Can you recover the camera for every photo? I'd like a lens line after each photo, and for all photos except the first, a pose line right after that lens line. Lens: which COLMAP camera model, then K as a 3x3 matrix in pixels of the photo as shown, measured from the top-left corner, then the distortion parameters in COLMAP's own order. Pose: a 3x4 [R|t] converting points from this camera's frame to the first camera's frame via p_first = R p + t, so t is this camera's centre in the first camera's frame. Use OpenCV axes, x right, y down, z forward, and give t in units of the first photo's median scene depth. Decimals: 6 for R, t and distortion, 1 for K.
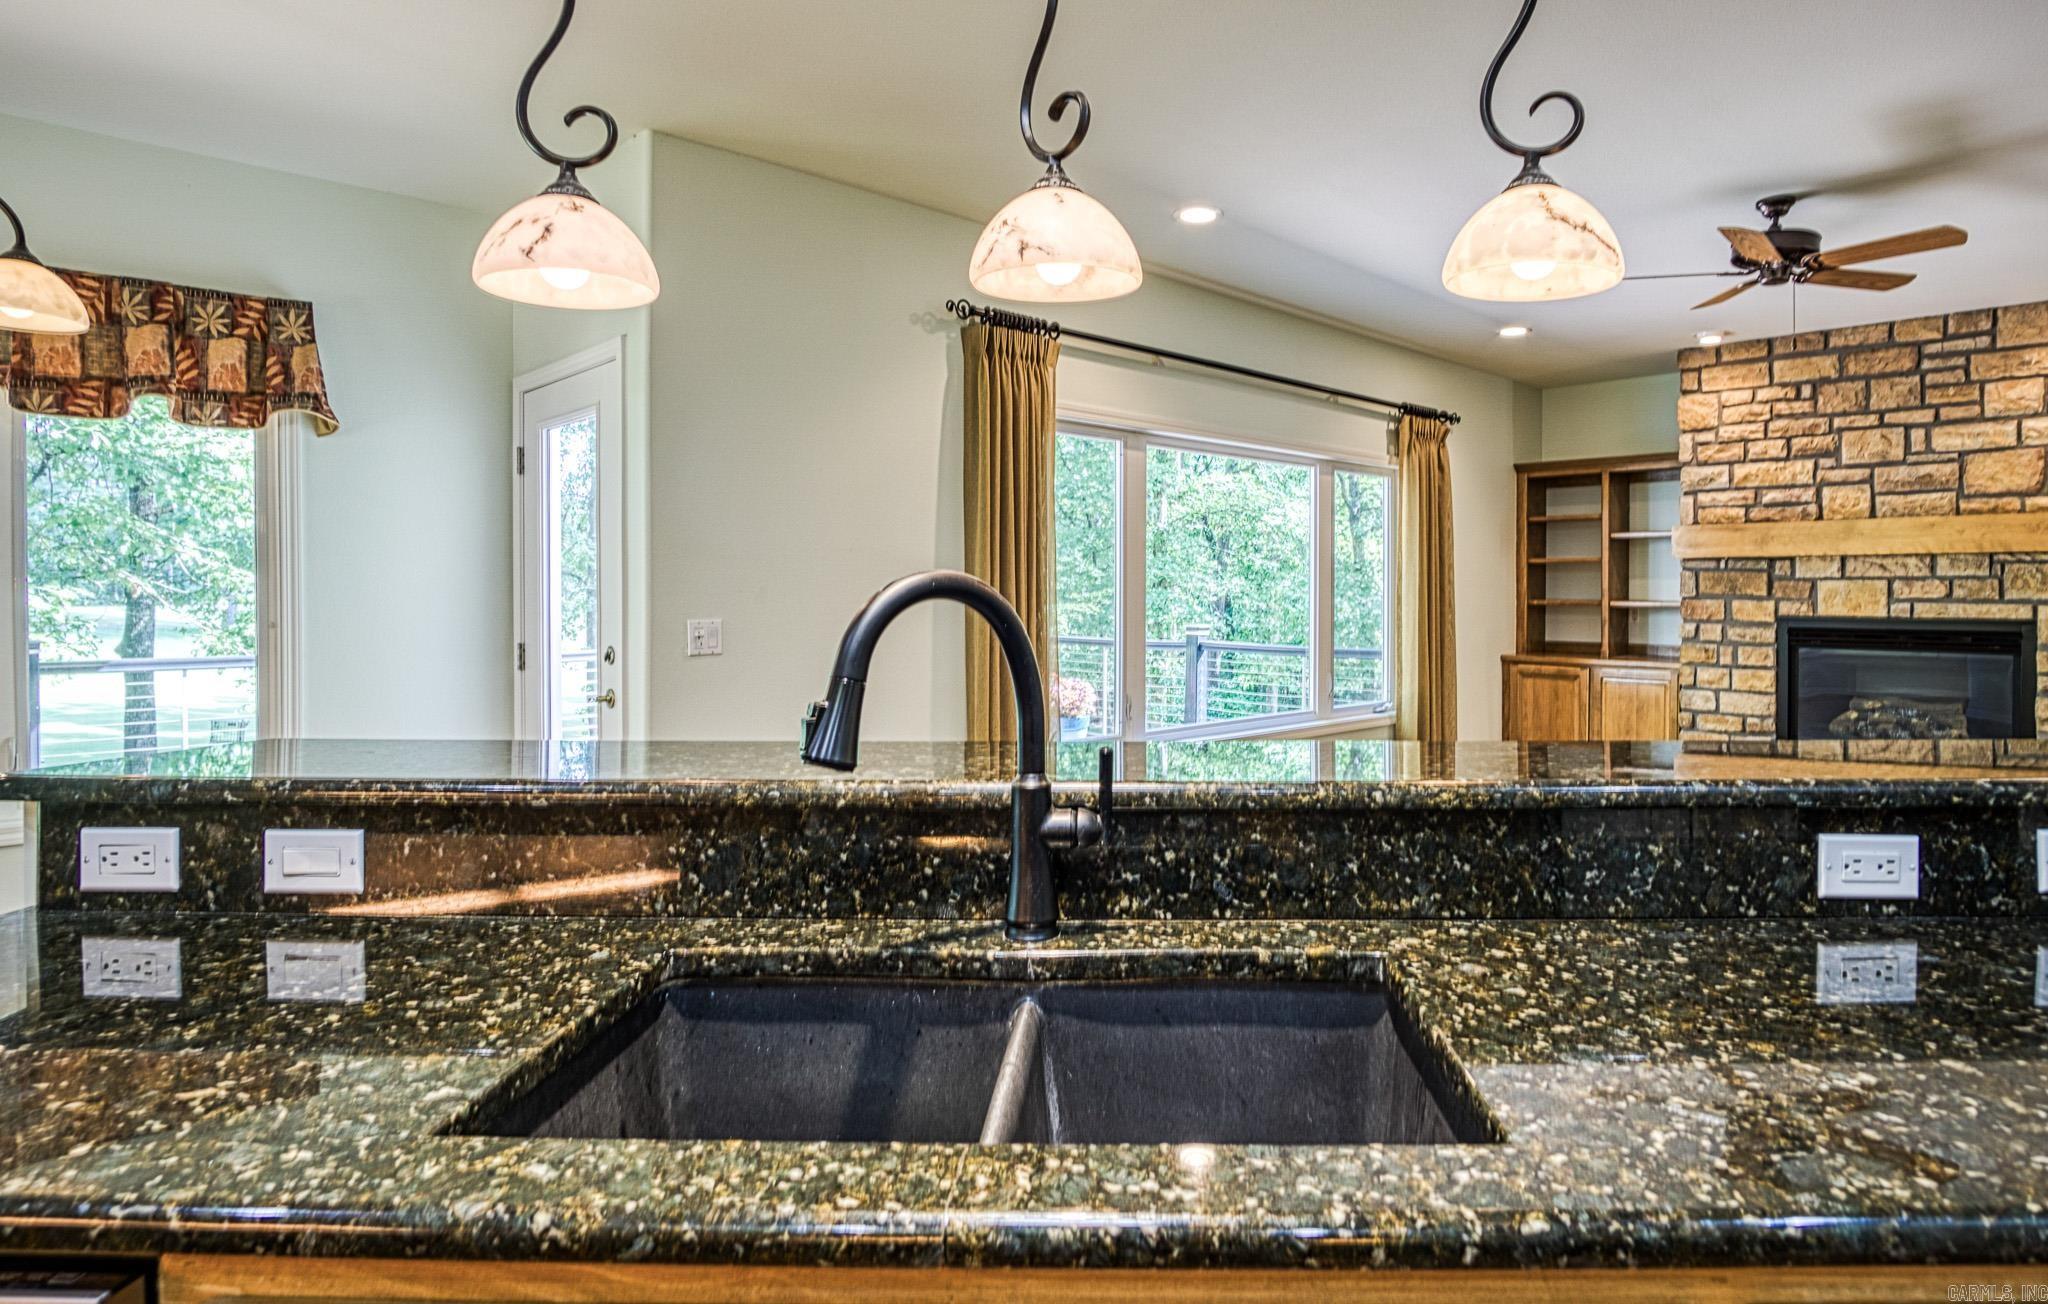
lens RADIAL K [[1141.3, 0, 1137.8], [0, 1141.3, 593.0], [0, 0, 1]] dist [-0.022981, 0.003008]
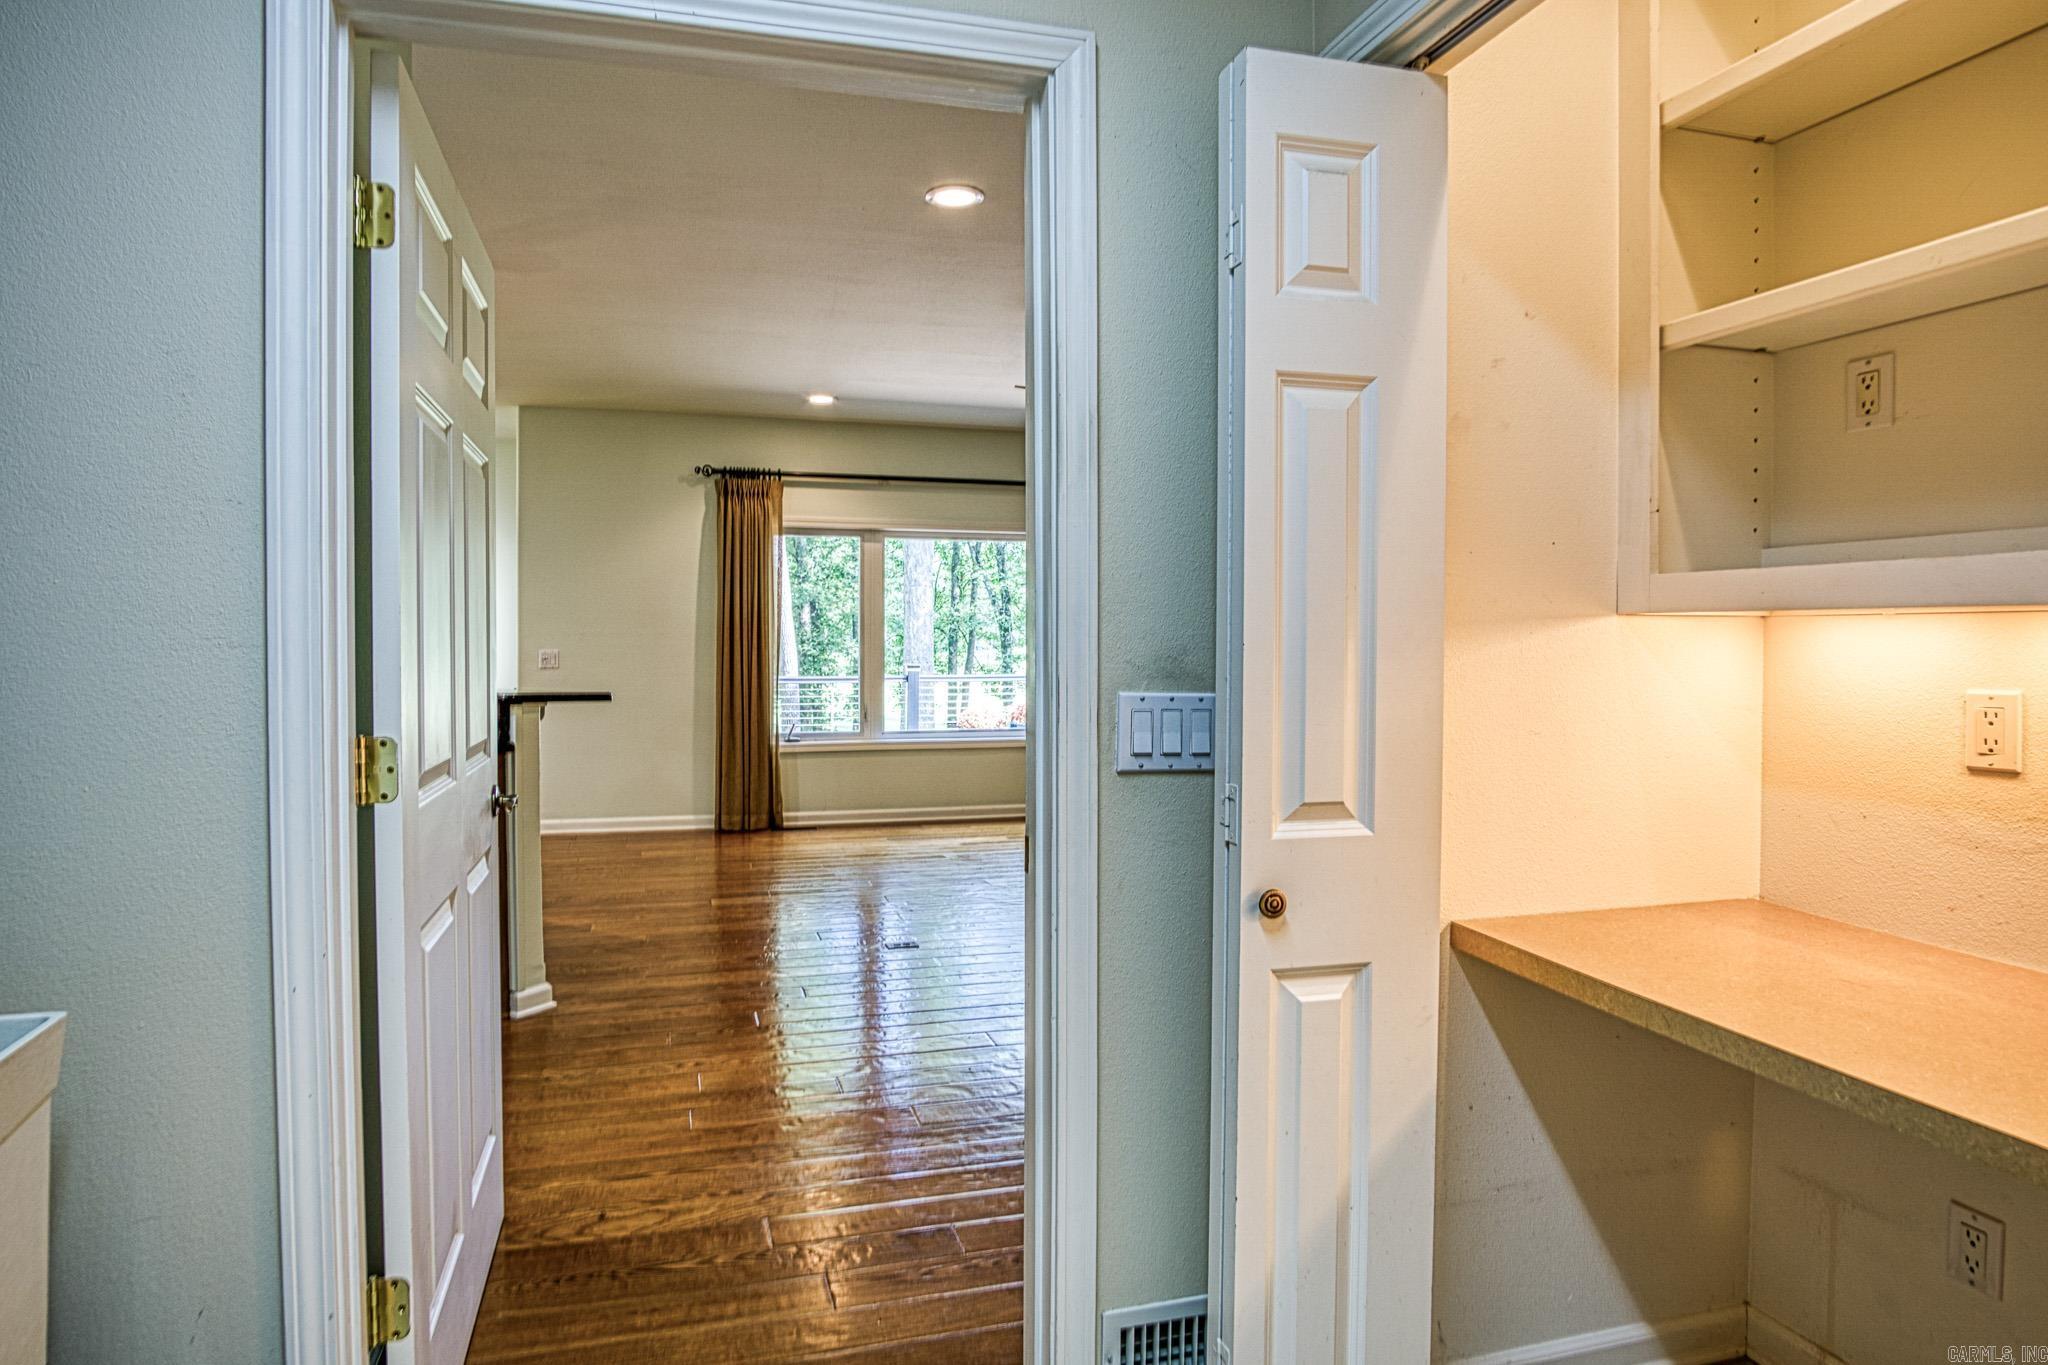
lens RADIAL K [[1120.9, 0, 1015.0], [0, 1120.9, 664.2], [0, 0, 1]] dist [-0.033175, 0.008757]
pose [[0.878755, 0.012713, -0.477104, 0.714696], [-0.004820, 0.999831, 0.017764, 0.006184], [0.477249, -0.013311, 0.878668, -0.172277]]
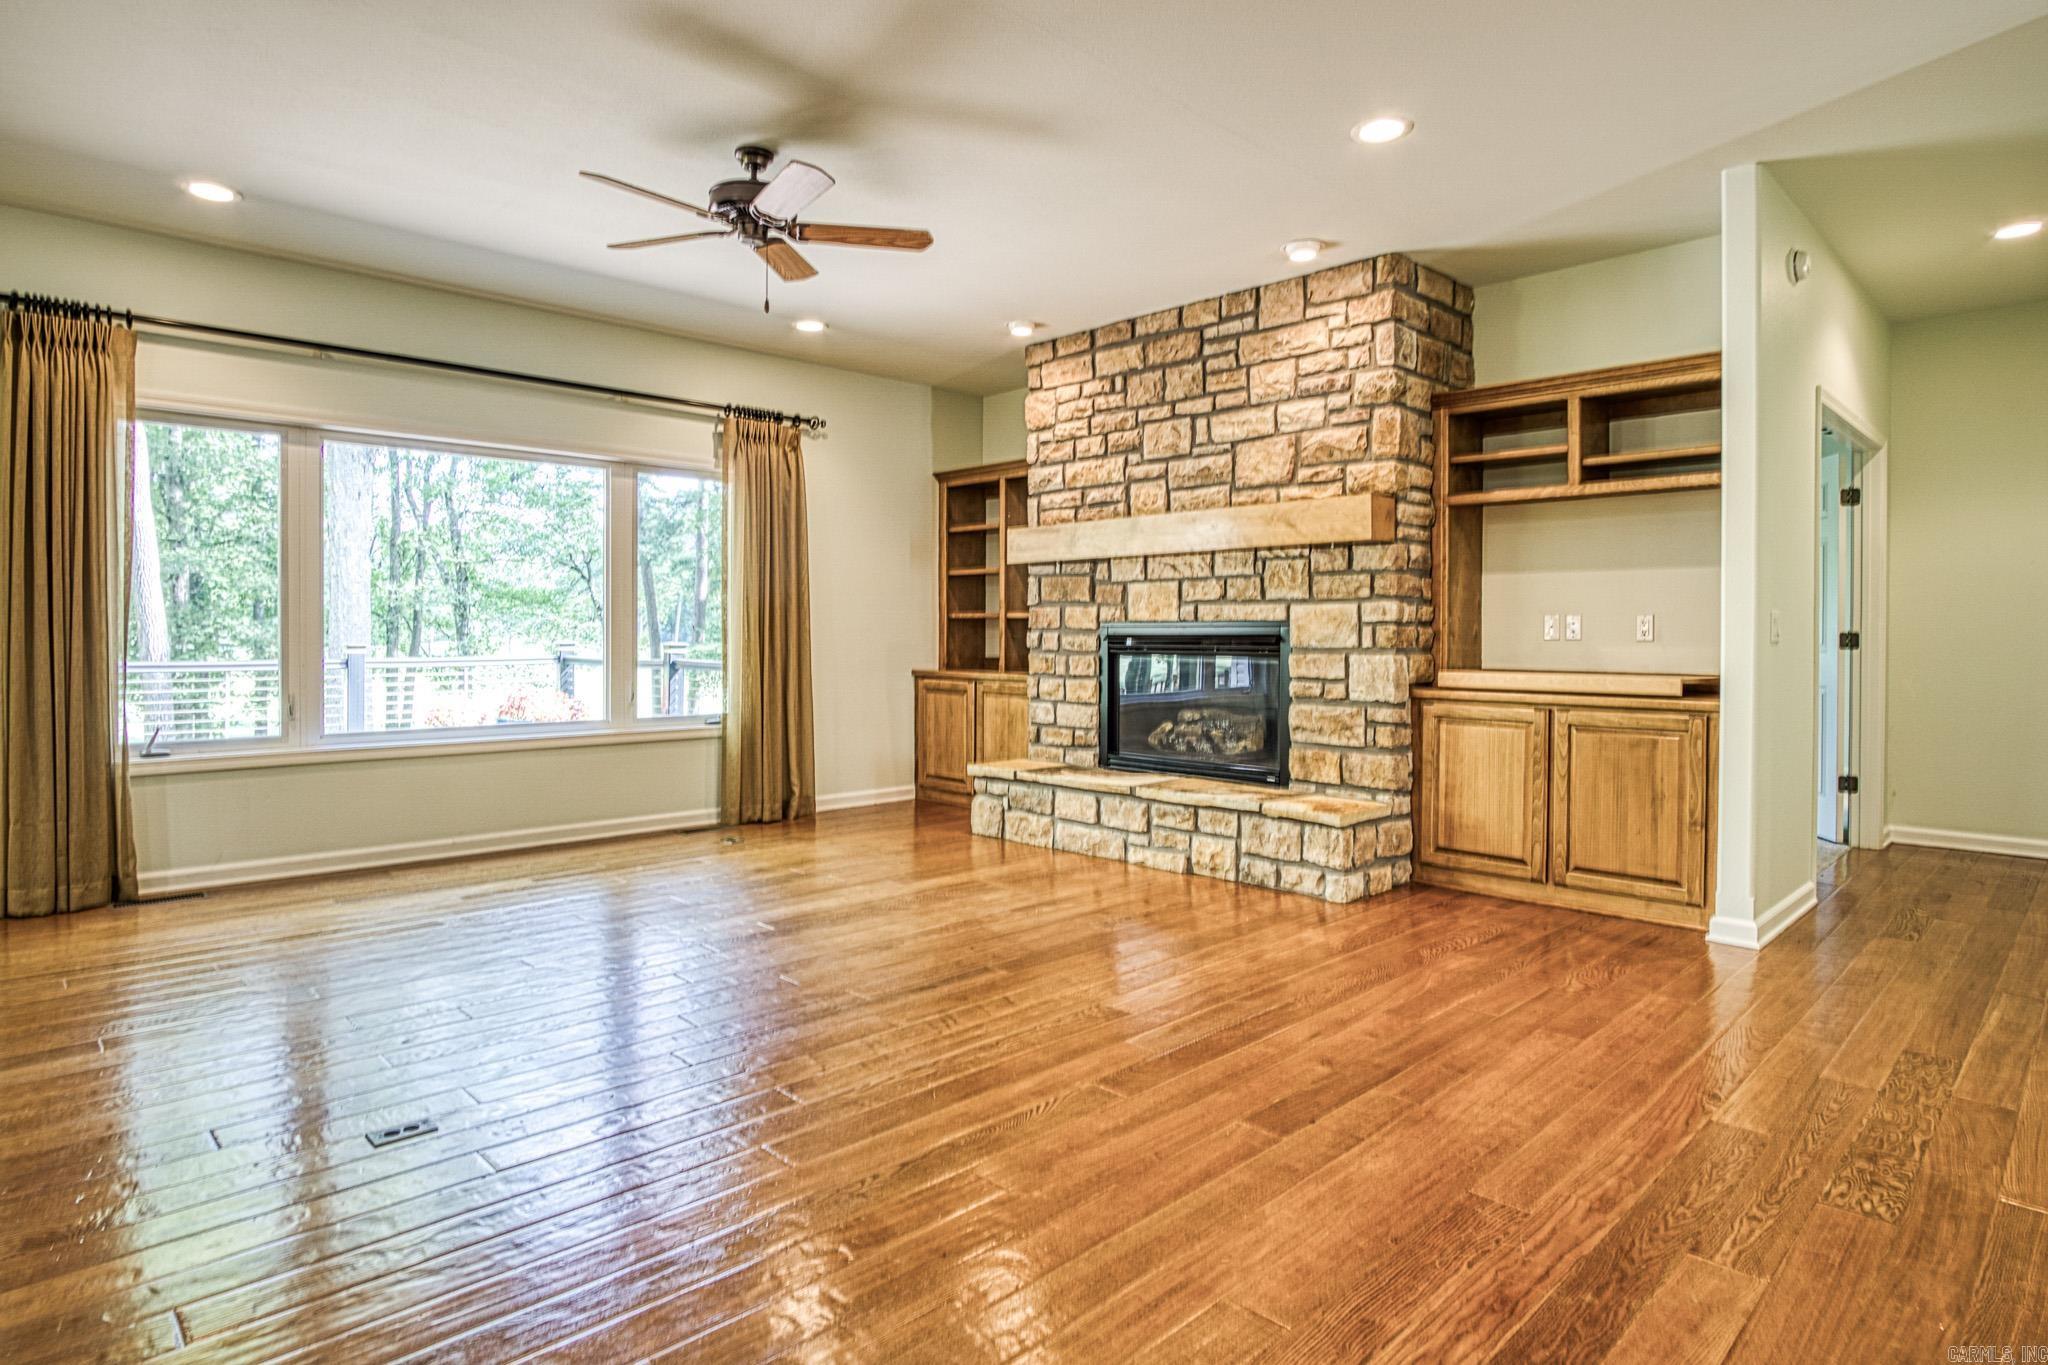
lens RADIAL K [[1120.9, 0, 1005.0], [0, 1120.9, 642.0], [0, 0, 1]] dist [-0.033175, 0.008757]
pose [[0.999149, -0.000753, -0.041229, 0.525638], [0.000871, 0.999996, 0.002827, 0.034325], [0.041226, -0.002861, 0.999146, 0.061187]]
